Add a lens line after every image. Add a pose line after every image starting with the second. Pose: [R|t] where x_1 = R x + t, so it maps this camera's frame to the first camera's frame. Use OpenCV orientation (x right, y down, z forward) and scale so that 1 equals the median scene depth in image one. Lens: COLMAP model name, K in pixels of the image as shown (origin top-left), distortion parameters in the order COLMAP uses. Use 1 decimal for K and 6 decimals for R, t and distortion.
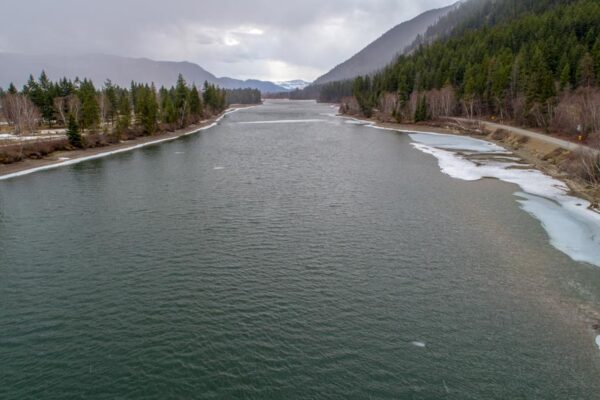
lens RADIAL K [[476.2, 0, 300.0], [0, 476.2, 200.0], [0, 0, 1]] dist [-0.014841, 0.001327]
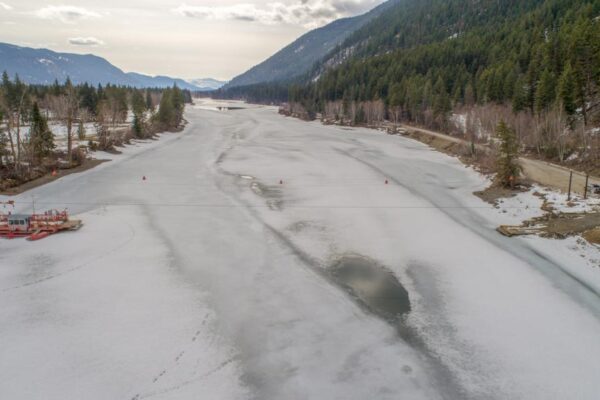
lens RADIAL K [[476.2, 0, 300.0], [0, 476.2, 200.0], [0, 0, 1]] dist [-0.014841, 0.001327]
pose [[0.983073, -0.005224, 0.183139, -0.160925], [0.005283, 0.999986, 0.000162, 0.049002], [-0.183137, 0.000808, 0.983087, -0.301816]]
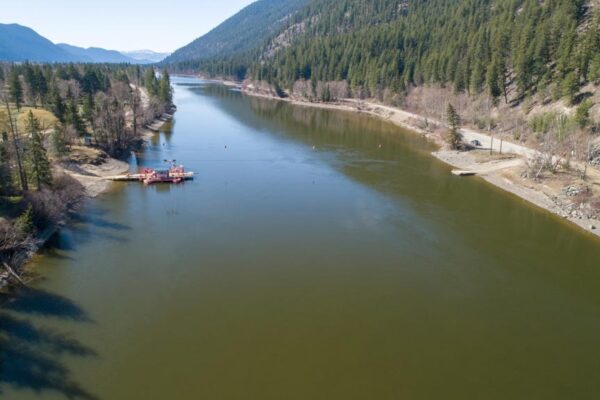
lens RADIAL K [[476.2, 0, 300.0], [0, 476.2, 200.0], [0, 0, 1]] dist [-0.014841, 0.001327]
pose [[0.955458, -0.047507, 0.291277, -0.298689], [0.031995, 0.997816, 0.057791, 0.065510], [-0.293387, -0.045897, 0.954891, -0.485944]]
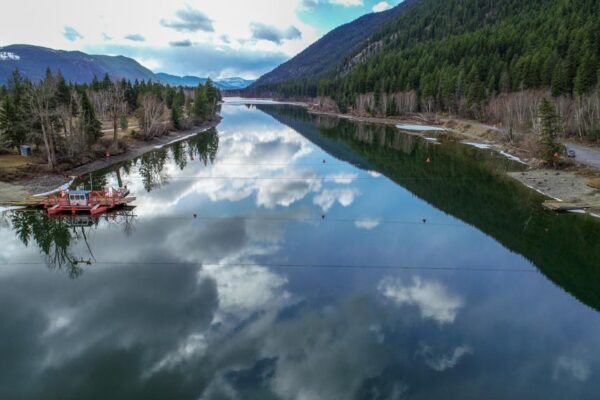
lens RADIAL K [[475.4, 0, 300.0], [0, 475.4, 200.0], [0, 0, 1]] dist [0.003493, -0.002929]
pose [[0.991990, -0.012543, 0.125693, -0.175000], [0.012066, 0.999917, 0.004560, 0.064368], [-0.125740, -0.003007, 0.992059, -0.309252]]
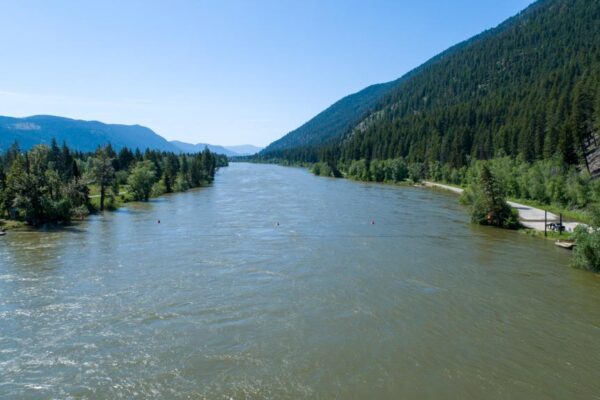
lens RADIAL K [[476.2, 0, 300.0], [0, 476.2, 200.0], [0, 0, 1]] dist [-0.014841, 0.001327]
pose [[0.994423, 0.003090, 0.105422, -0.131247], [0.010822, 0.991304, -0.131143, 0.070256], [-0.104911, 0.131553, 0.985742, -0.350548]]
